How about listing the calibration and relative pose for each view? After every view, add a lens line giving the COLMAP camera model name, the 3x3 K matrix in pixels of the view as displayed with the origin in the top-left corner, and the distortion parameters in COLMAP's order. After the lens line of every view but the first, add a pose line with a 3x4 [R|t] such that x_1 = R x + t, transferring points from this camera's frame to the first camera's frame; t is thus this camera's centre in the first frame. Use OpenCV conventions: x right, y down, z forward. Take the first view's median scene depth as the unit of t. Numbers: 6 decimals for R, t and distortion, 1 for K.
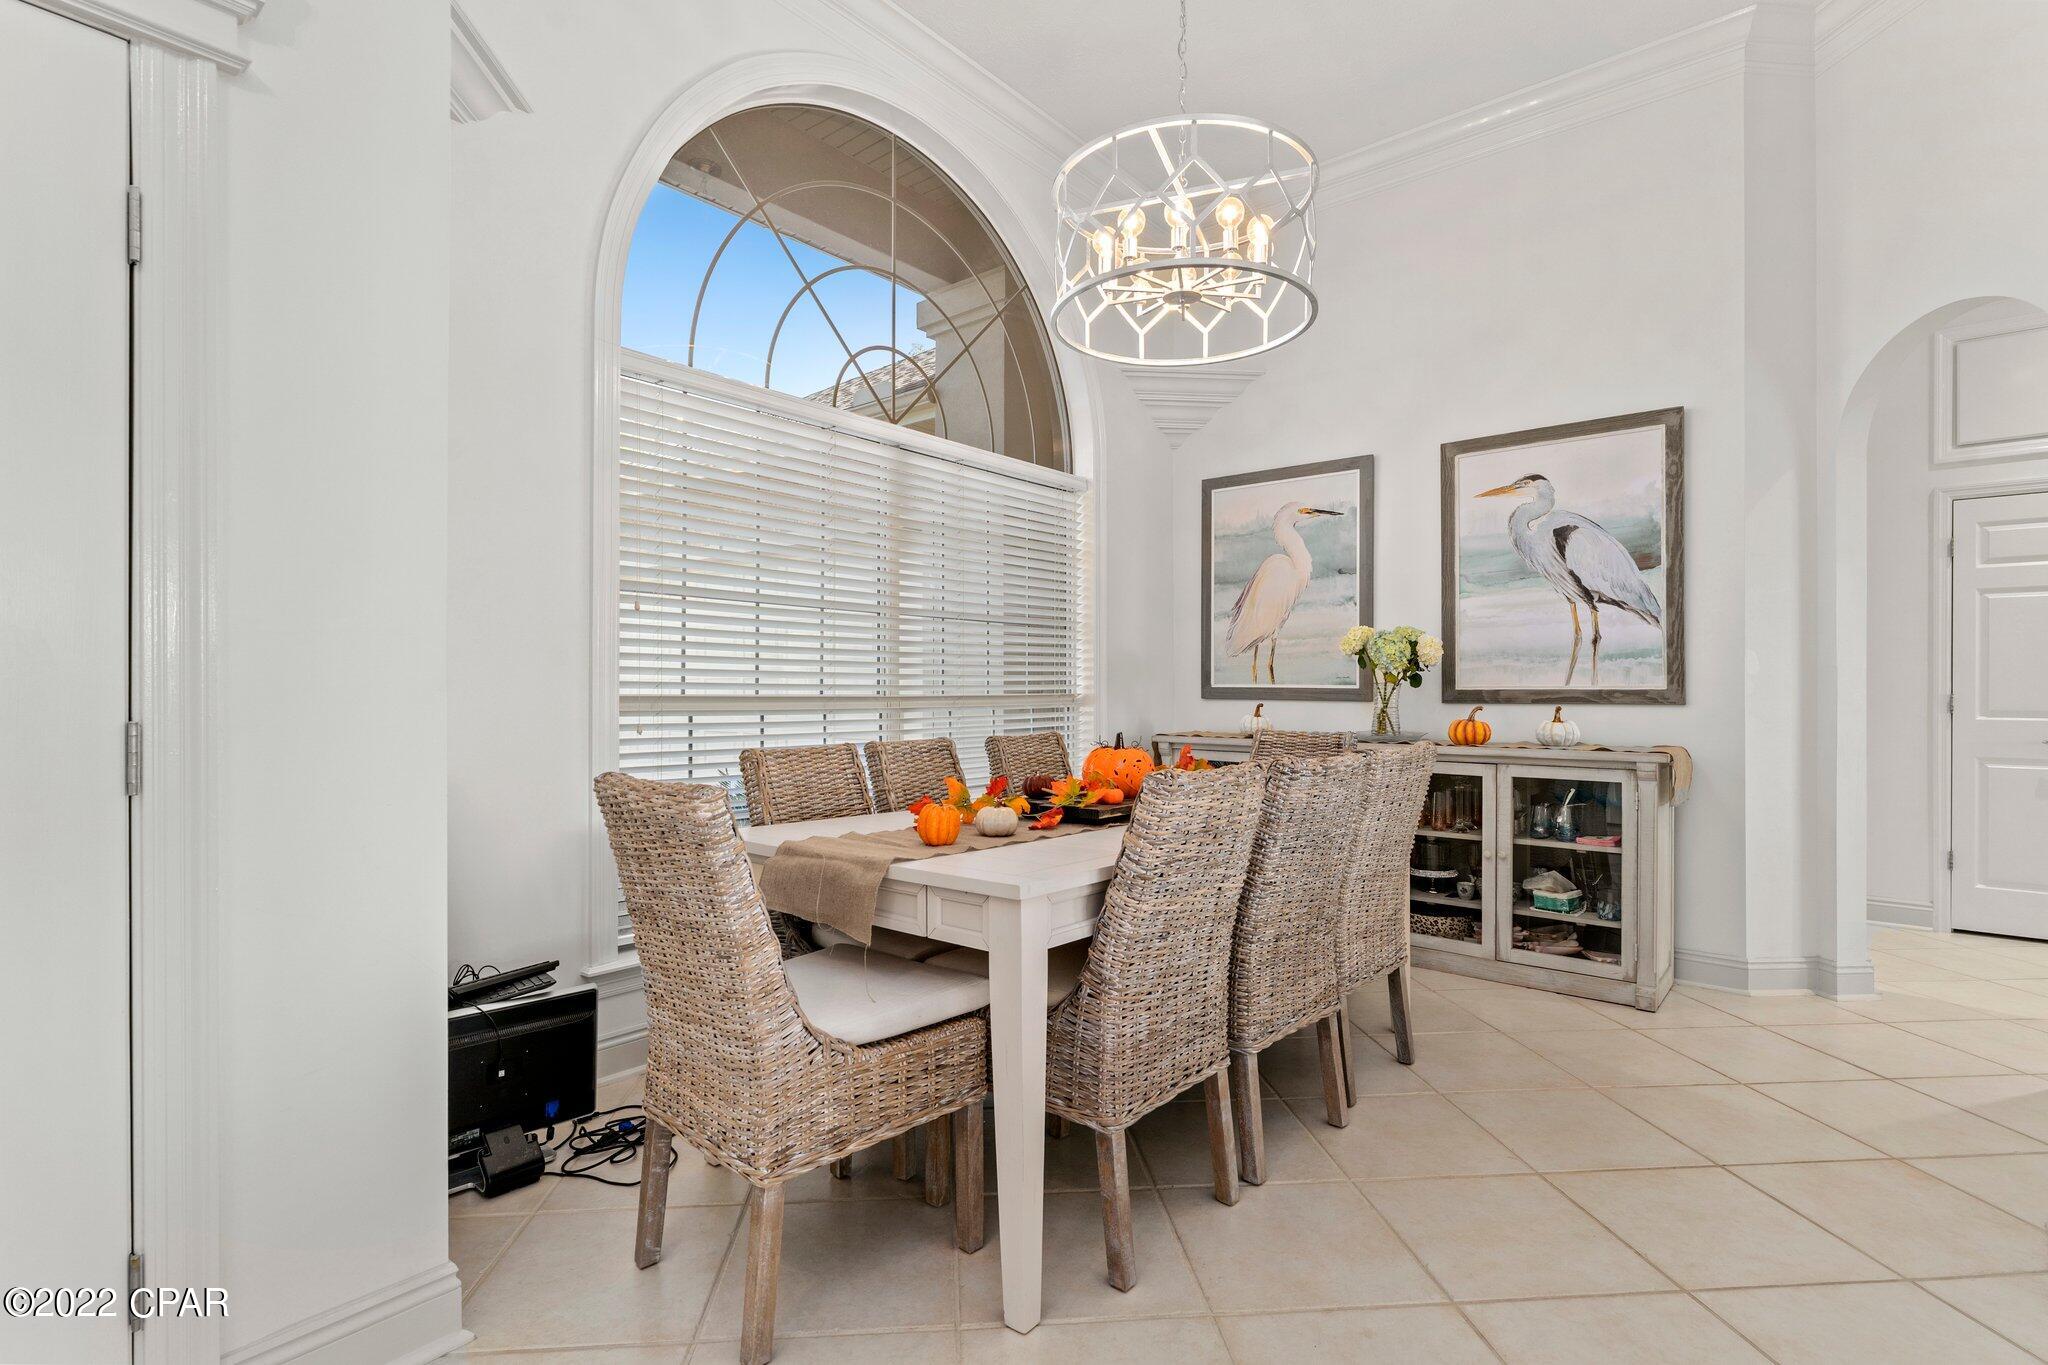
lens RADIAL K [[981.0, 0, 1026.9], [0, 981.0, 686.1], [0, 0, 1]] dist [0.000963, -0.000307]
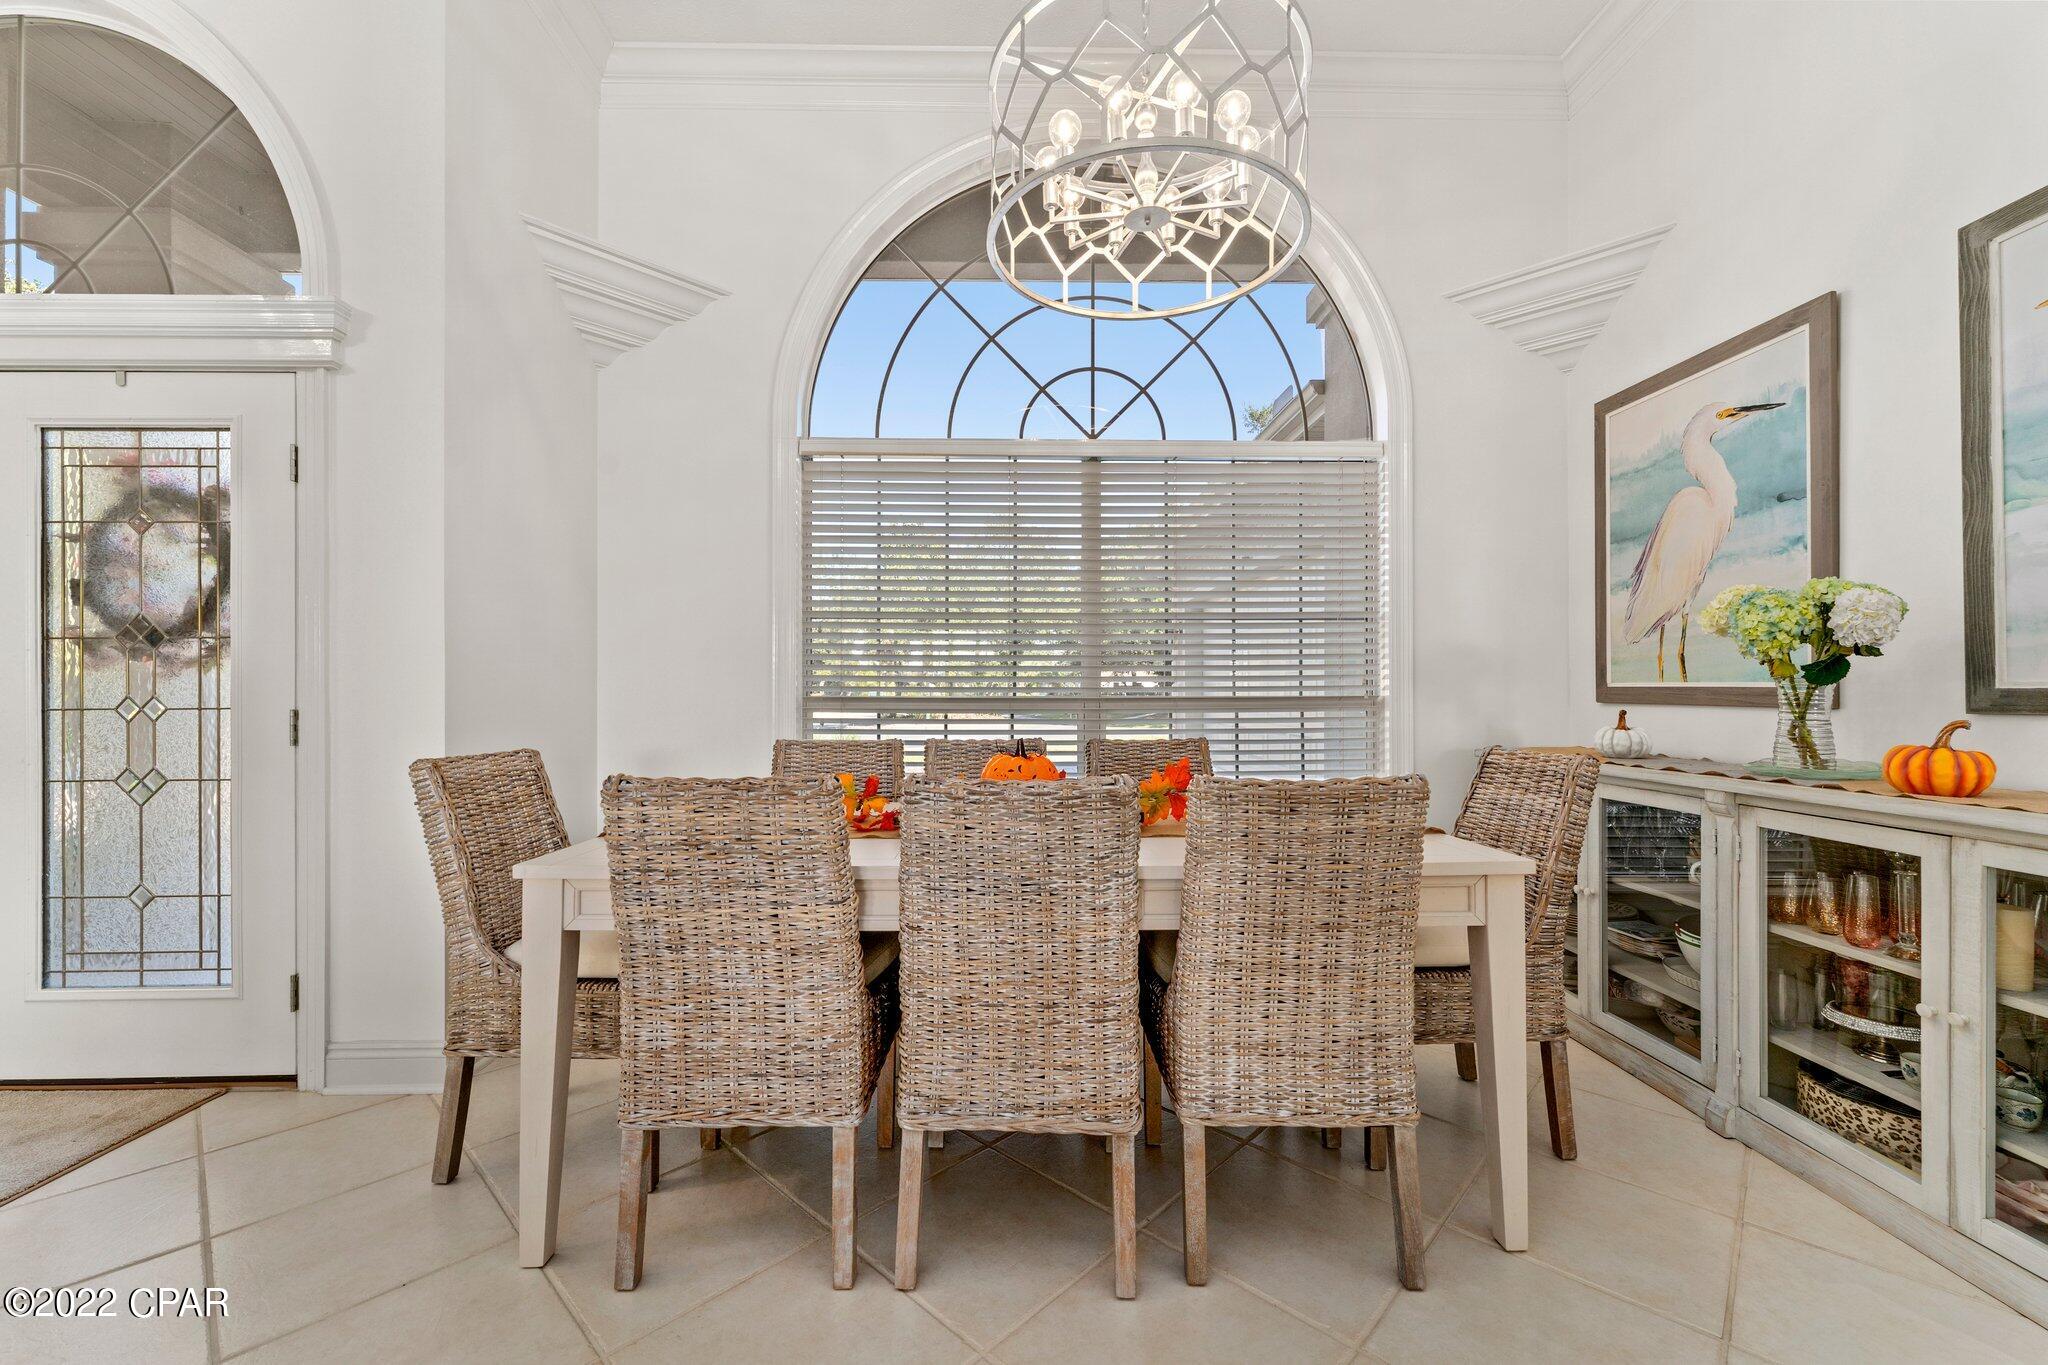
lens RADIAL K [[829.0, 0, 1025.1], [0, 829.0, 689.9], [0, 0, 1]] dist [0.000092, -0.000006]
pose [[0.656533, -0.004190, -0.754286, 0.403633], [0.005008, 0.999987, -0.001195, 0.002091], [0.754281, -0.002993, 0.656545, 0.300749]]
